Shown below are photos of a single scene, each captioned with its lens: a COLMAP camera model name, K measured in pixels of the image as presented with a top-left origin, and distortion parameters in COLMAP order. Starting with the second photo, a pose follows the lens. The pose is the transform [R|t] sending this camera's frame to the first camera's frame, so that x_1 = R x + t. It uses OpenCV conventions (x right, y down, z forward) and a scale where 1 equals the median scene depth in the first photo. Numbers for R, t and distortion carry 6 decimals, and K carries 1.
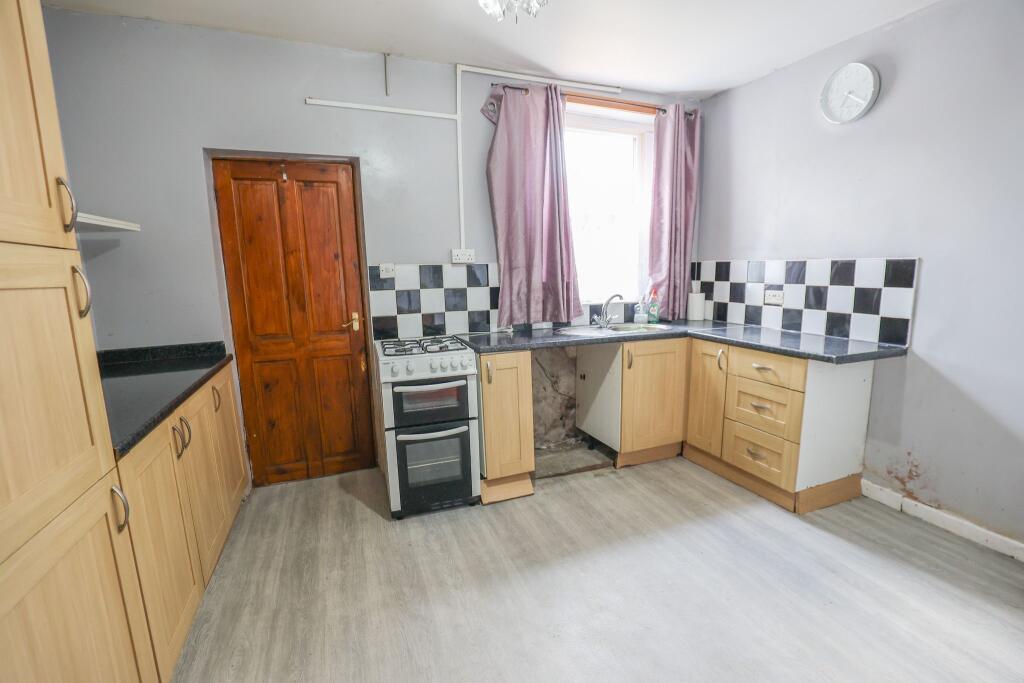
lens RADIAL K [[455.5, 0, 512.0], [0, 455.5, 341.5], [0, 0, 1]] dist [0.000293, 0.000069]
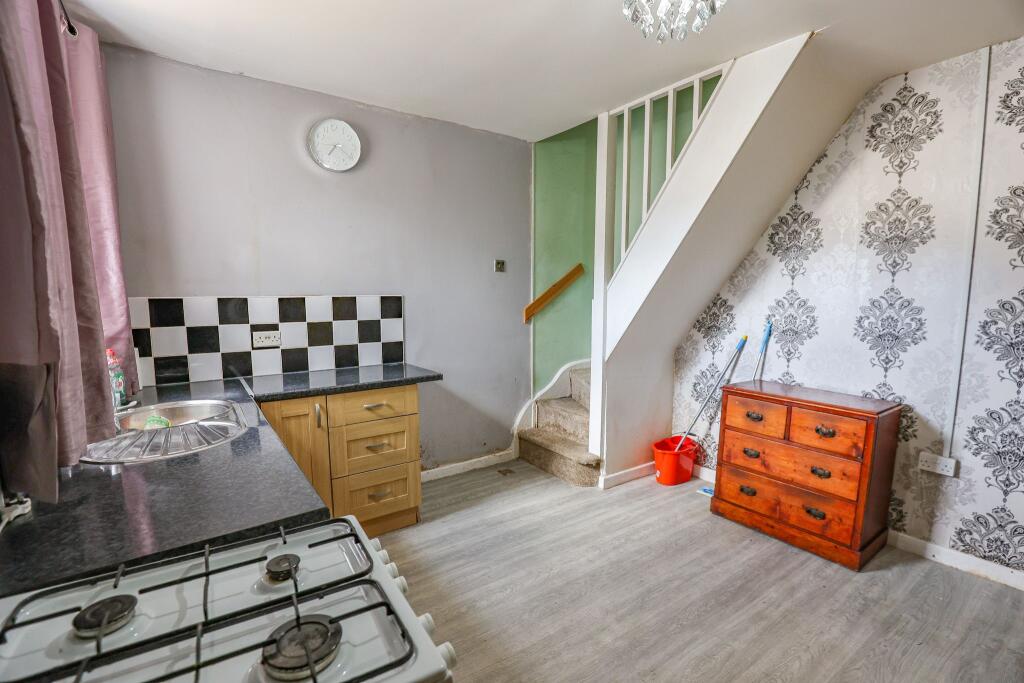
lens RADIAL K [[480.4, 0, 512.0], [0, 480.4, 341.5], [0, 0, 1]] dist [-0.001440, -0.000054]
pose [[-0.237695, -0.087652, 0.967377, -0.484445], [0.167181, 0.977367, 0.129635, -0.155577], [-0.956845, 0.192540, -0.217661, 0.886948]]
